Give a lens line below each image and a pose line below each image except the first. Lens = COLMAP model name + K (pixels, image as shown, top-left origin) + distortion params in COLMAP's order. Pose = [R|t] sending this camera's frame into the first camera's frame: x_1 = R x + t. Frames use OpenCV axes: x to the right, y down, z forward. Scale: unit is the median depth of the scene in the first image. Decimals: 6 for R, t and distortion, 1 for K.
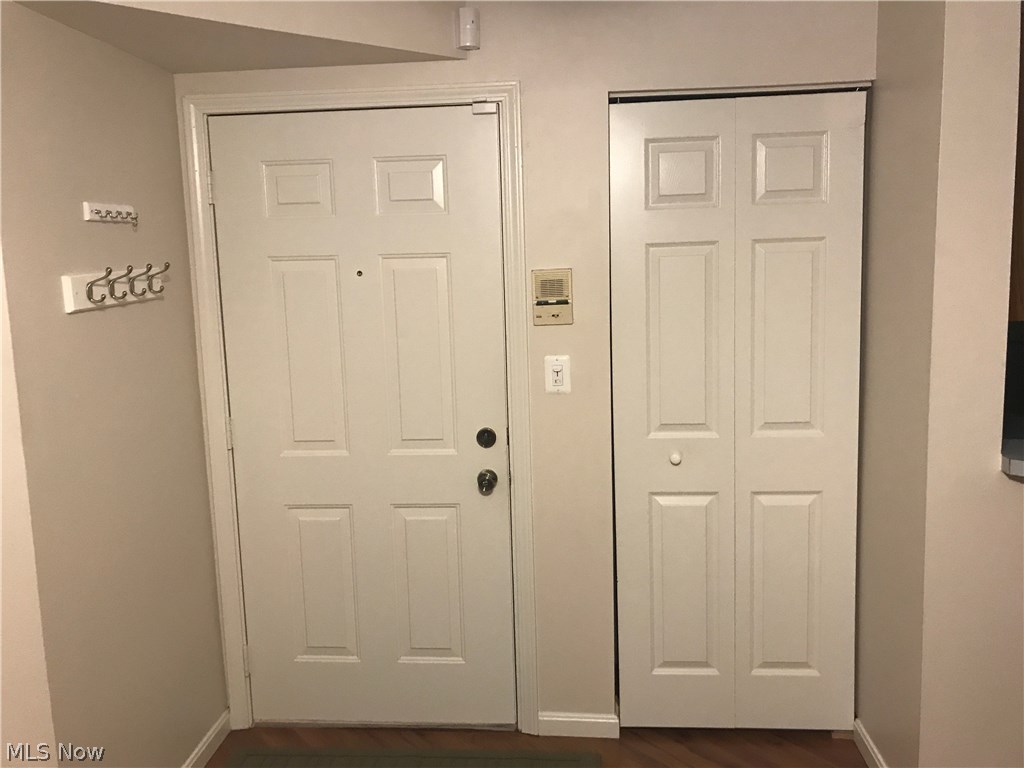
lens RADIAL K [[859.0, 0, 513.1], [0, 859.0, 380.7], [0, 0, 1]] dist [0.079032, -0.045080]
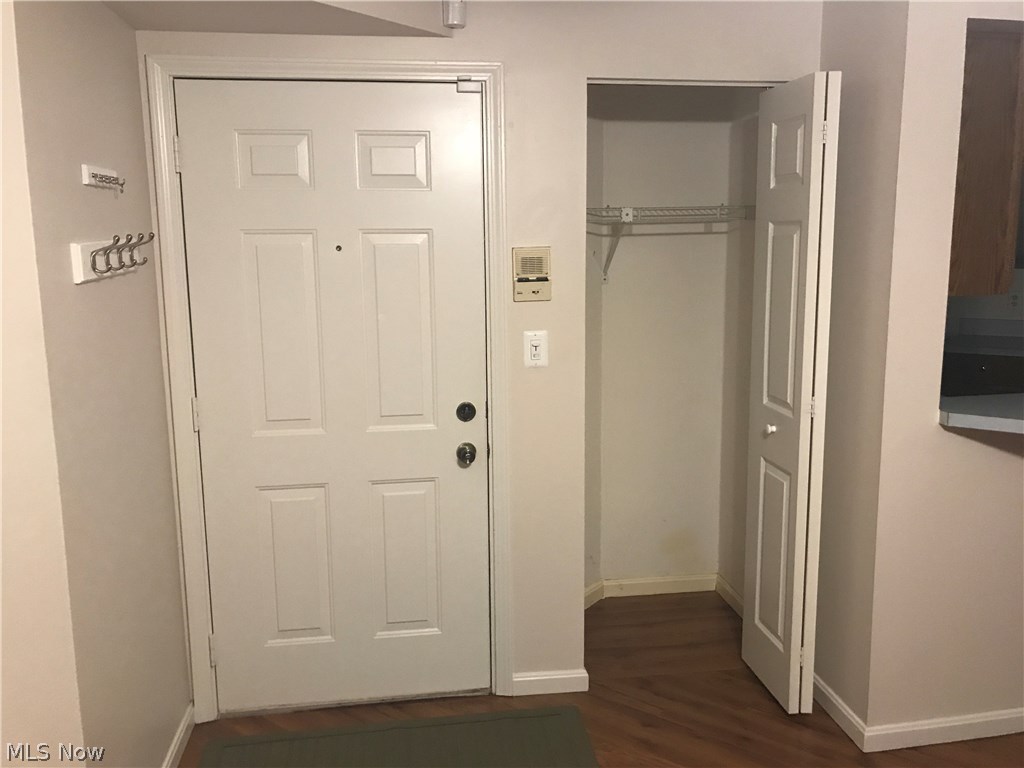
lens RADIAL K [[859.0, 0, 515.2], [0, 859.0, 380.1], [0, 0, 1]] dist [0.079032, -0.045080]
pose [[0.974834, -0.018204, 0.222188, -0.203455], [0.014572, 0.999732, 0.017977, 0.011531], [-0.222455, -0.014287, 0.974838, -0.009140]]
